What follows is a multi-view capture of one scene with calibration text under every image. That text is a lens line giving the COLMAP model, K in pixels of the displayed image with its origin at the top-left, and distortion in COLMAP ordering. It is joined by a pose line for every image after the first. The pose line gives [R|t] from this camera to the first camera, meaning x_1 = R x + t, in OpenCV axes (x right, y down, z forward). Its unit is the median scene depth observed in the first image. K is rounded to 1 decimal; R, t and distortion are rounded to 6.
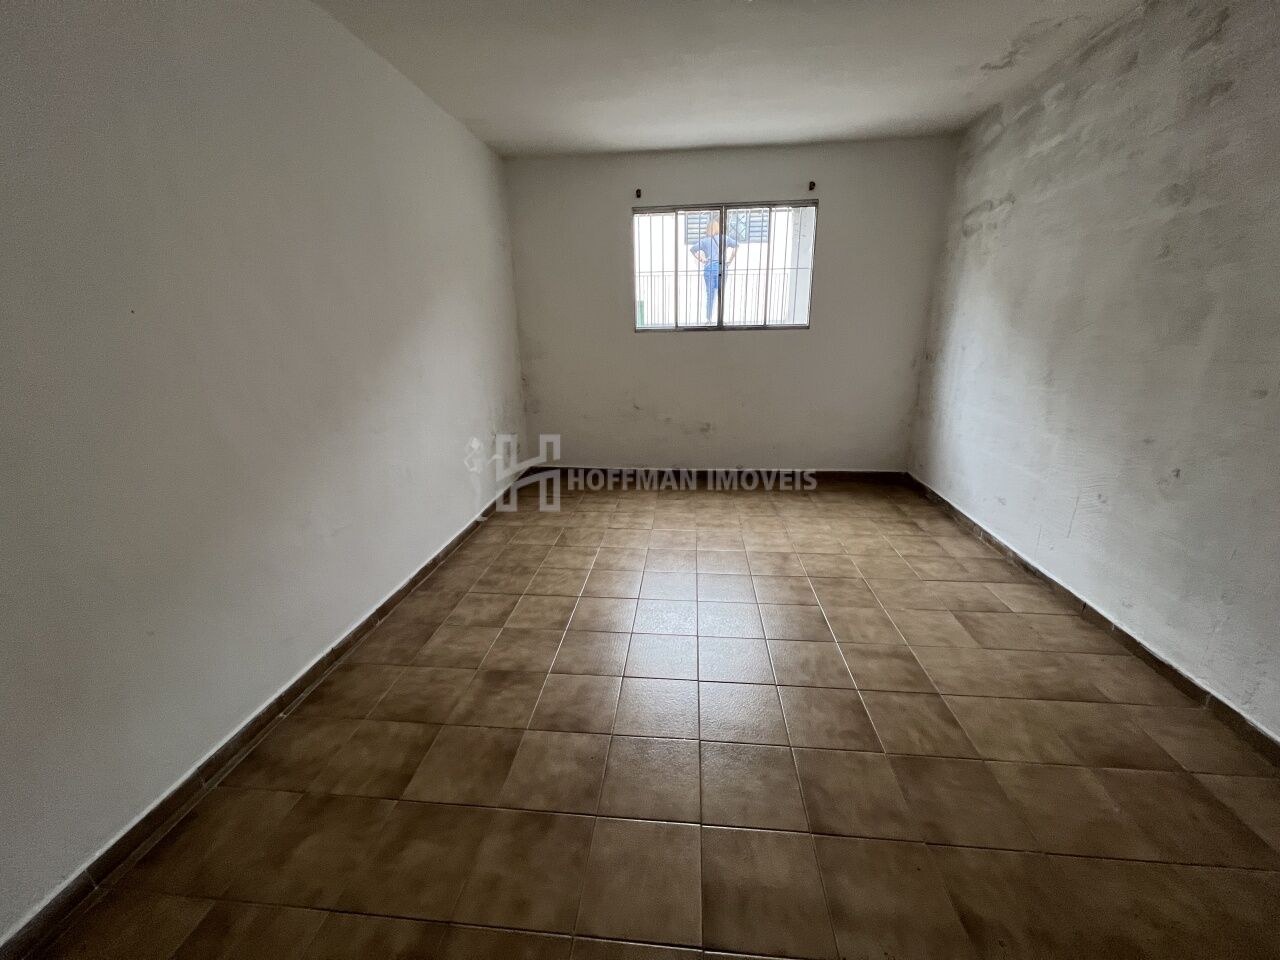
lens RADIAL K [[513.6, 0, 640.0], [0, 513.6, 480.0], [0, 0, 1]] dist [0.000194, -0.000130]
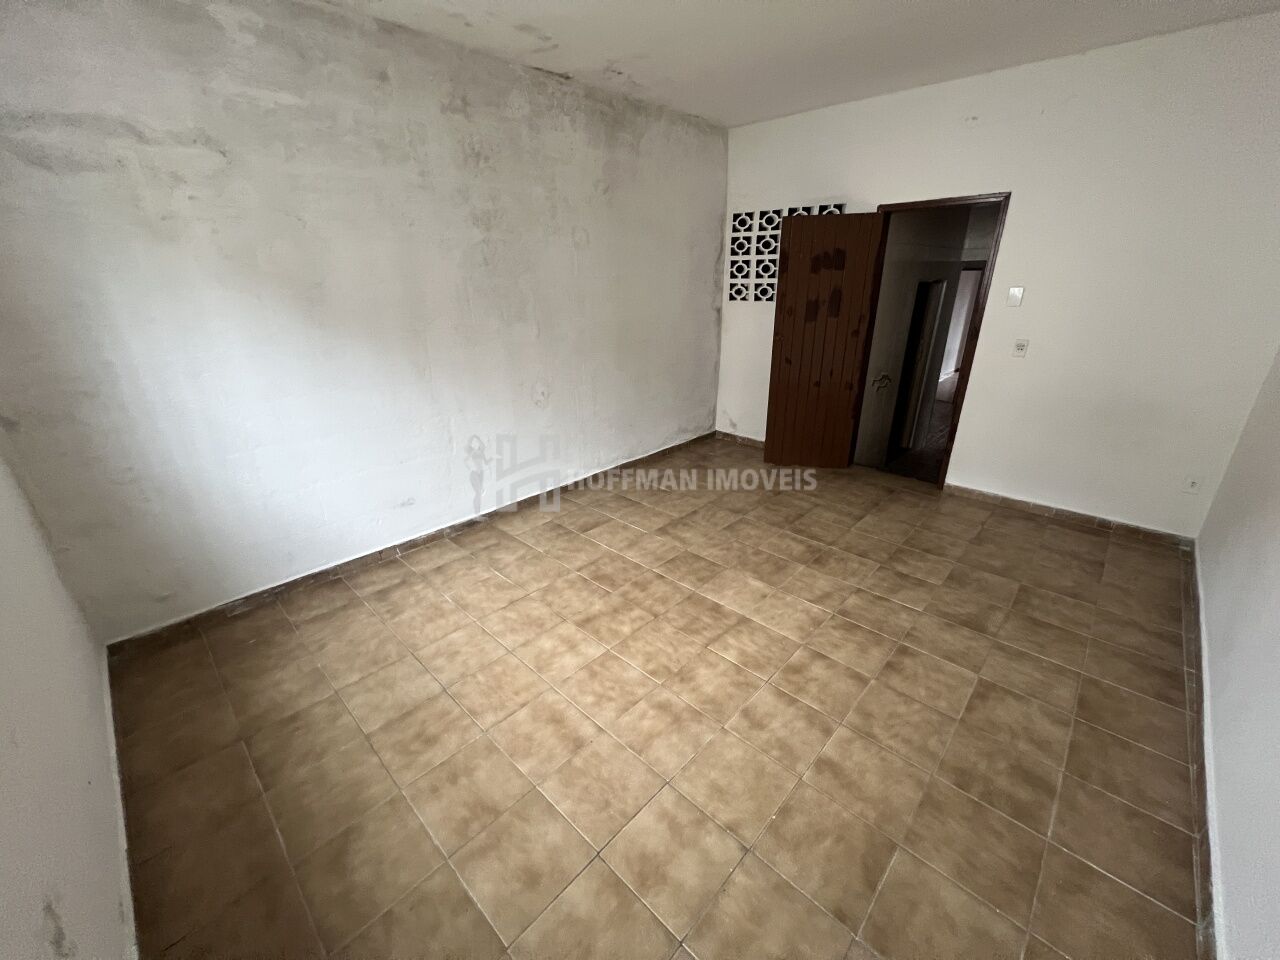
lens RADIAL K [[513.6, 0, 640.0], [0, 513.6, 480.0], [0, 0, 1]] dist [0.000194, -0.000130]
pose [[-0.787906, -0.205954, 0.580334, -0.210707], [0.205607, 0.800346, 0.563181, -0.483223], [-0.580457, 0.563054, -0.588252, 1.385522]]
